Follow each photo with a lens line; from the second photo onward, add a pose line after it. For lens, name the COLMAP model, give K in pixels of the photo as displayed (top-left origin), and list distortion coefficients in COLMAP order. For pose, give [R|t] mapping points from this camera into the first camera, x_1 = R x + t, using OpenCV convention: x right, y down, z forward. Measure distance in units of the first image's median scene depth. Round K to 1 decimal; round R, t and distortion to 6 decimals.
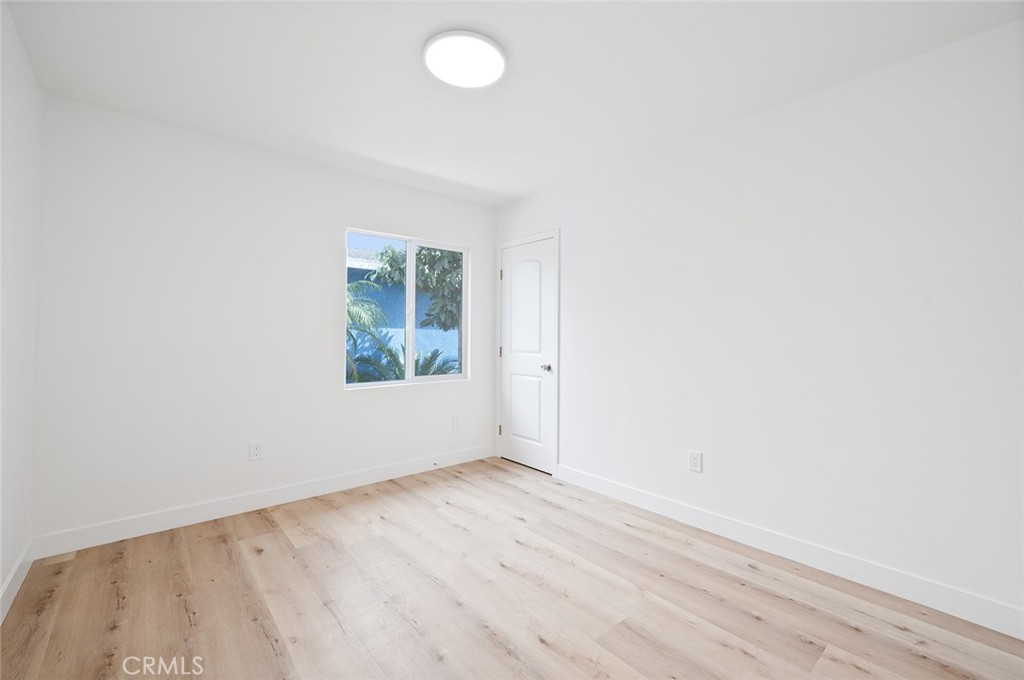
lens RADIAL K [[439.6, 0, 505.1], [0, 439.6, 339.8], [0, 0, 1]] dist [0.000084, -0.000012]
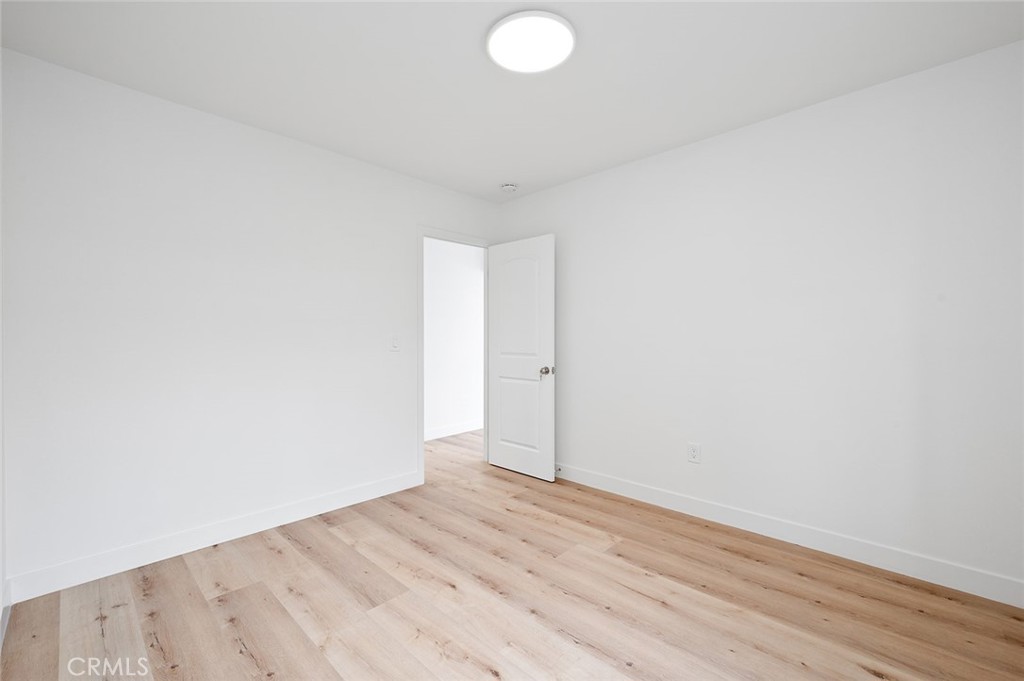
lens RADIAL K [[408.6, 0, 507.9], [0, 408.6, 334.9], [0, 0, 1]] dist [-0.025252, -0.000110]
pose [[-0.993827, -0.005290, -0.110815, 0.057715], [-0.005885, 0.999970, 0.005044, -0.020379], [0.110785, 0.005665, -0.993828, 1.964781]]
